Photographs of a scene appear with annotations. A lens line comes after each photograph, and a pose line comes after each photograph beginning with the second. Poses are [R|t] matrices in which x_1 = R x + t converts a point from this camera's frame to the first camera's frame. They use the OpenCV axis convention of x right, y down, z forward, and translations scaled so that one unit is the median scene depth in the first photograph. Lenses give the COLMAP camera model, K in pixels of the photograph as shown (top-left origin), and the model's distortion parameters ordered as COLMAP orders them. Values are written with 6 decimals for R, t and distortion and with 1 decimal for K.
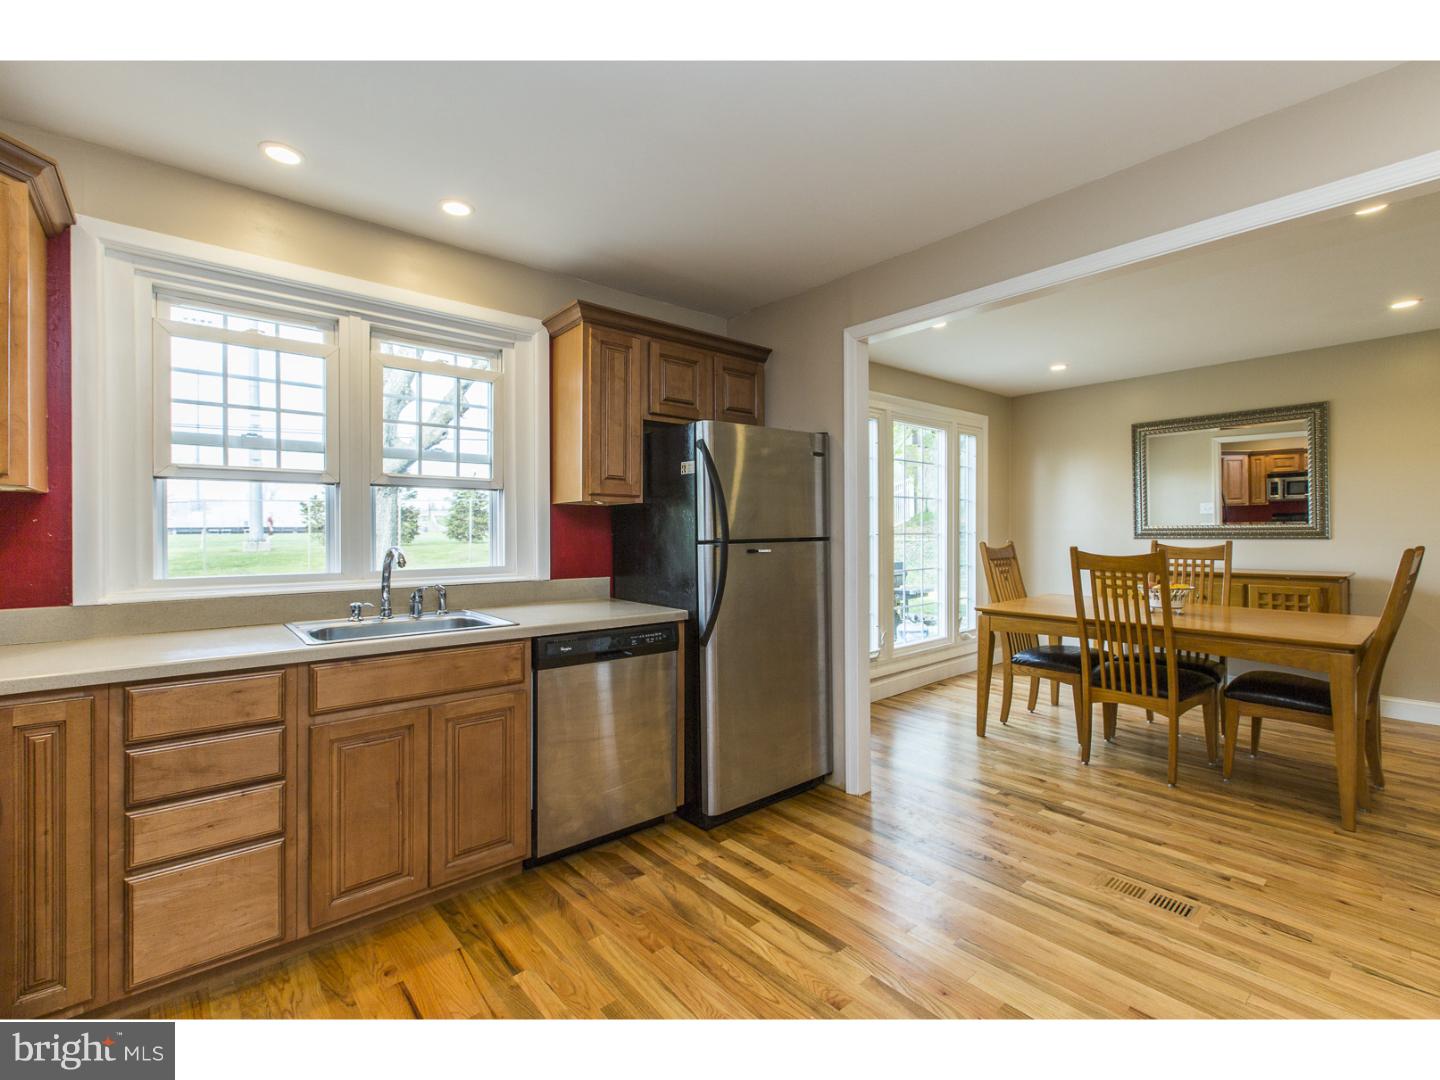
lens RADIAL K [[638.9, 0, 722.9], [0, 638.9, 535.9], [0, 0, 1]] dist [-0.003369, -0.000052]
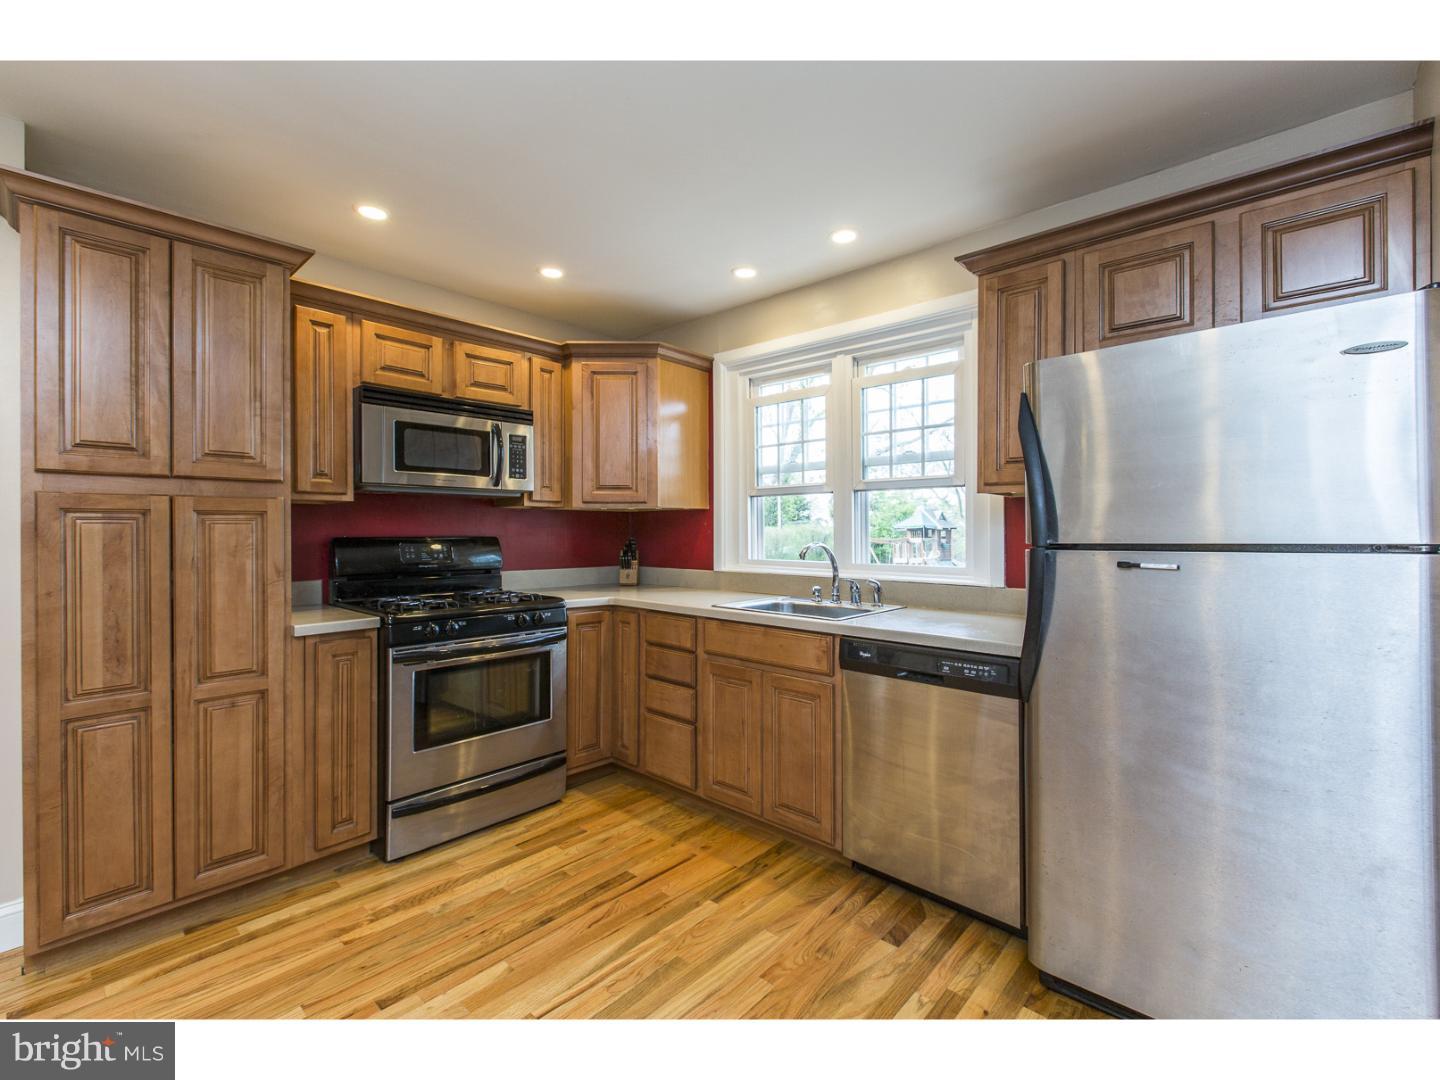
lens RADIAL K [[643.4, 0, 721.7], [0, 643.4, 531.3], [0, 0, 1]] dist [-0.000522, 0.000285]
pose [[0.111280, 0.004615, -0.993778, 0.695107], [-0.004469, 0.999981, 0.004143, -0.009053], [0.993779, 0.003980, 0.111298, 0.699997]]
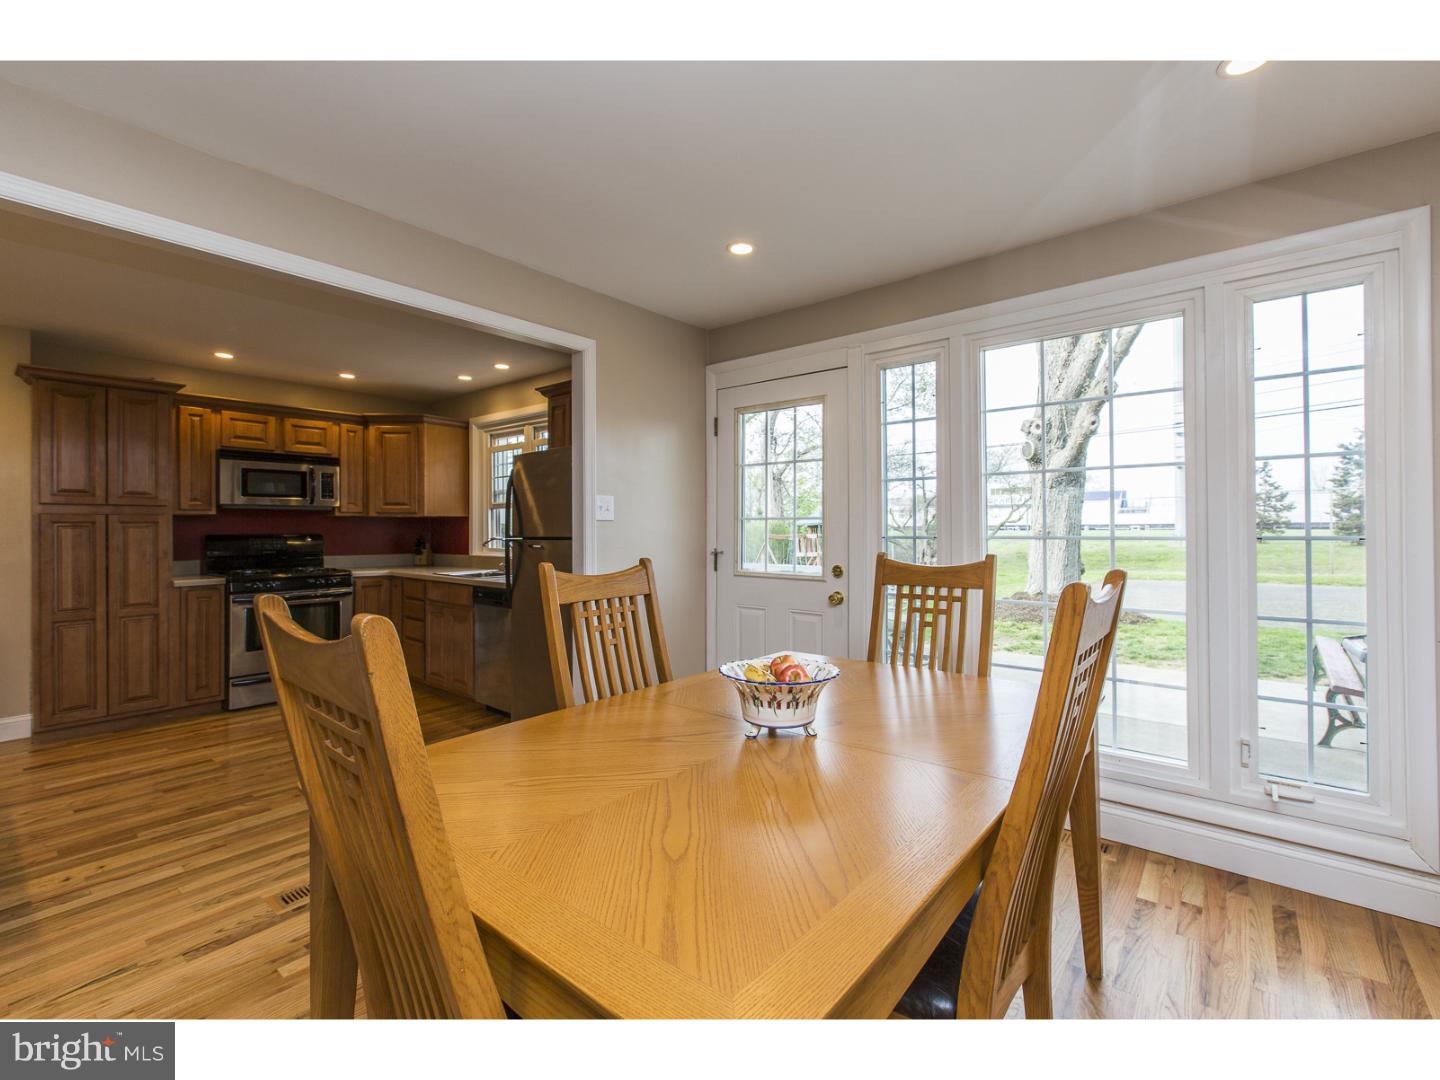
lens RADIAL K [[636.9, 0, 716.9], [0, 636.9, 524.9], [0, 0, 1]] dist [0.000536, -0.000417]
pose [[0.168725, -0.001056, -0.985663, 1.713334], [-0.002123, 0.999997, -0.001435, -0.022620], [0.985661, 0.002335, 0.168722, 1.385630]]
